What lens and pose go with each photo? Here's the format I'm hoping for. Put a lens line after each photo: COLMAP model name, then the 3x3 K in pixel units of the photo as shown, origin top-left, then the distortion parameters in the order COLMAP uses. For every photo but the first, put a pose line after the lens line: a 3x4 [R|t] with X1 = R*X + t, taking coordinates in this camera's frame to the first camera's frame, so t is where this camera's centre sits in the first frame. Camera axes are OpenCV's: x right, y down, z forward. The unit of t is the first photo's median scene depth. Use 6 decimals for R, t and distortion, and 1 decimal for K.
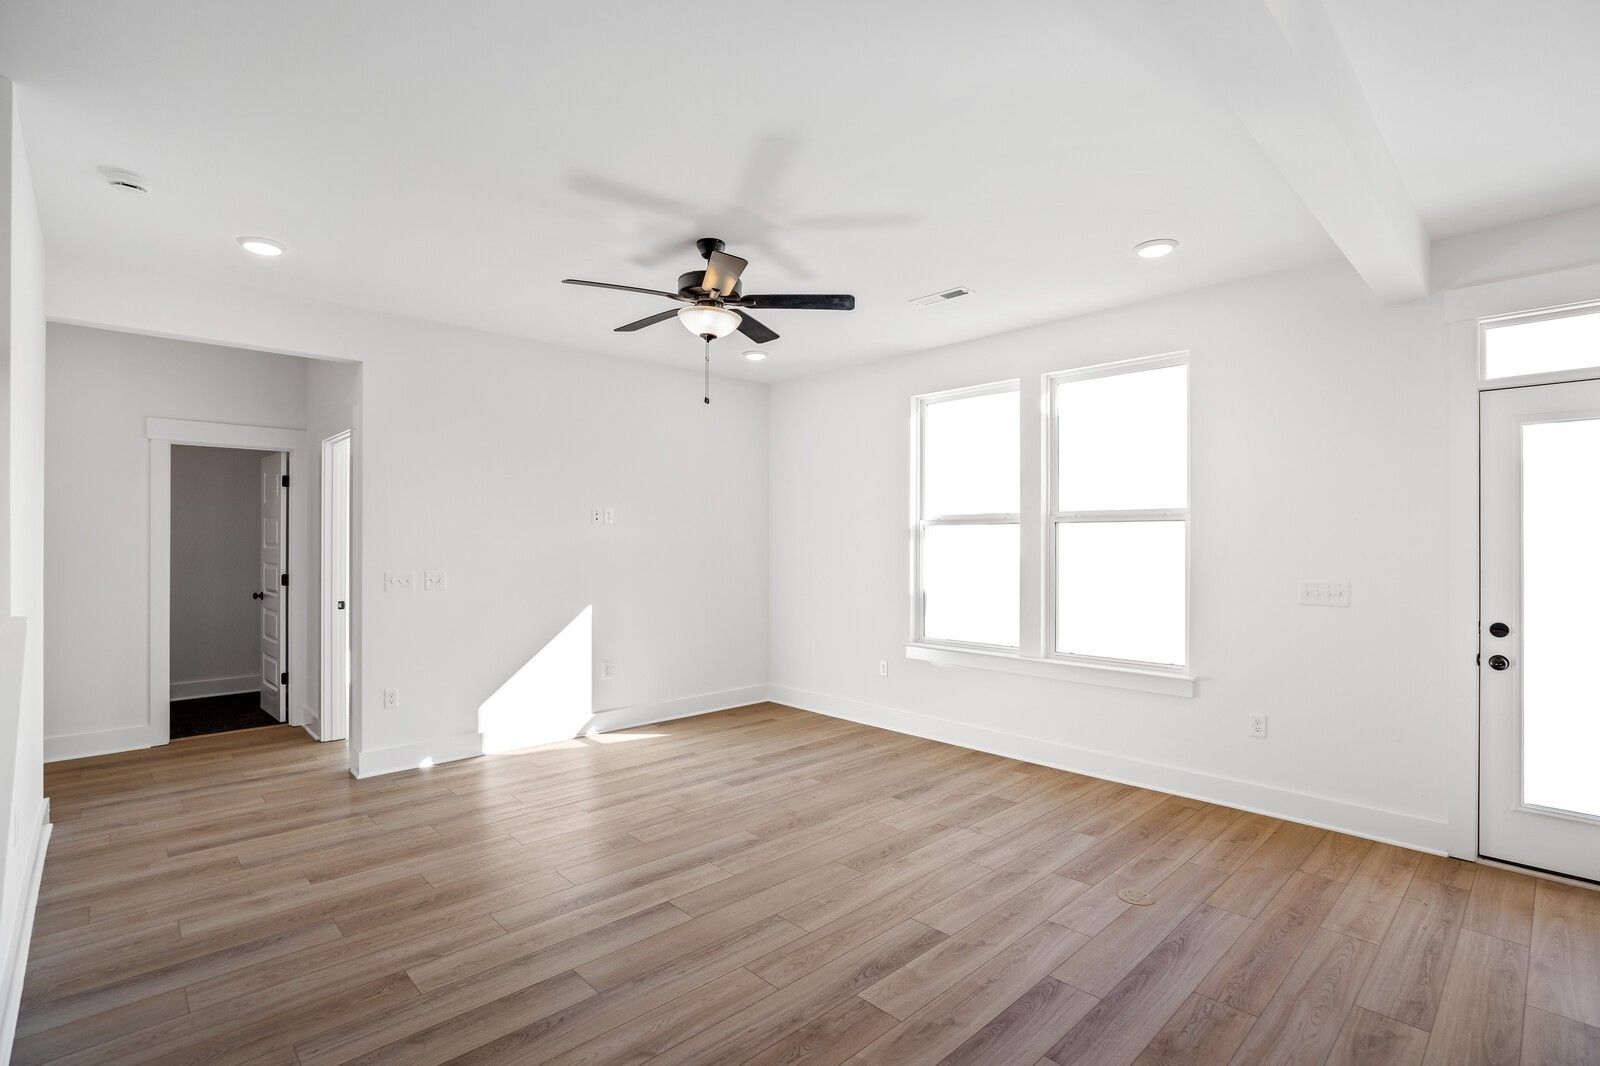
lens RADIAL K [[739.4, 0, 794.0], [0, 739.4, 537.3], [0, 0, 1]] dist [-0.016688, 0.000097]
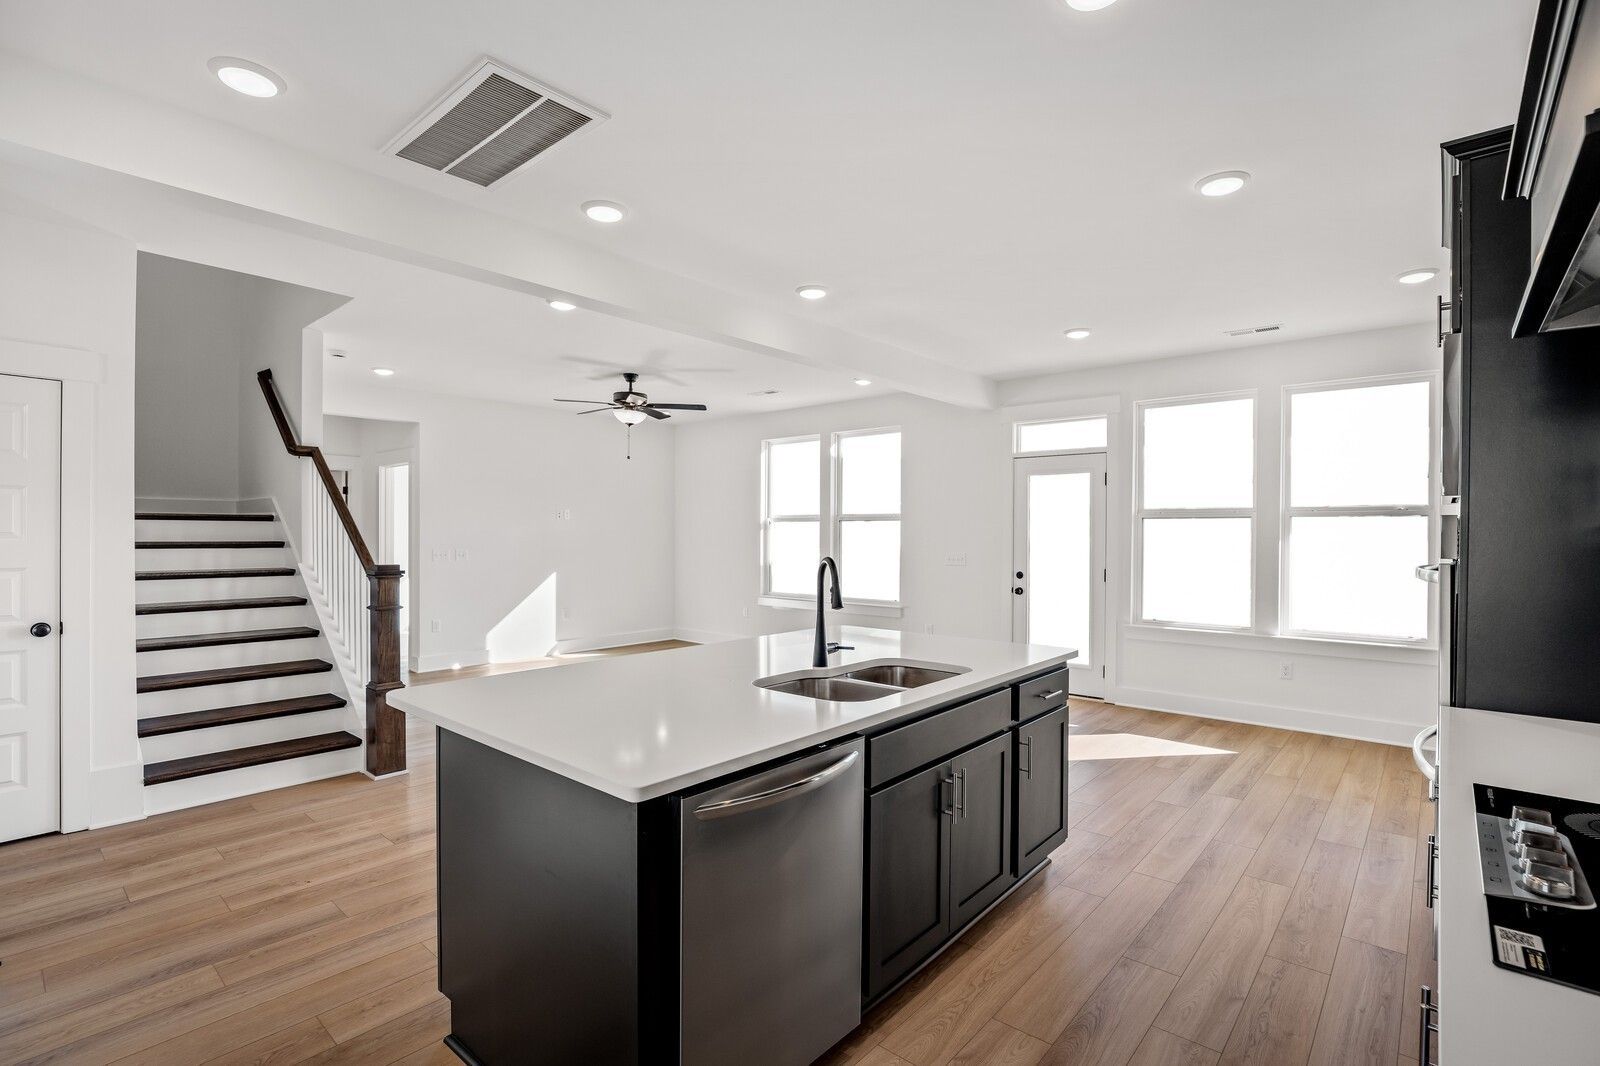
lens RADIAL K [[739.4, 0, 800.0], [0, 739.4, 541.7], [0, 0, 1]] dist [-0.016688, 0.000097]
pose [[0.995254, 0.001825, 0.097298, 0.099265], [-0.003690, 0.999813, 0.018990, -0.003503], [-0.097245, -0.019259, 0.995074, -0.683736]]
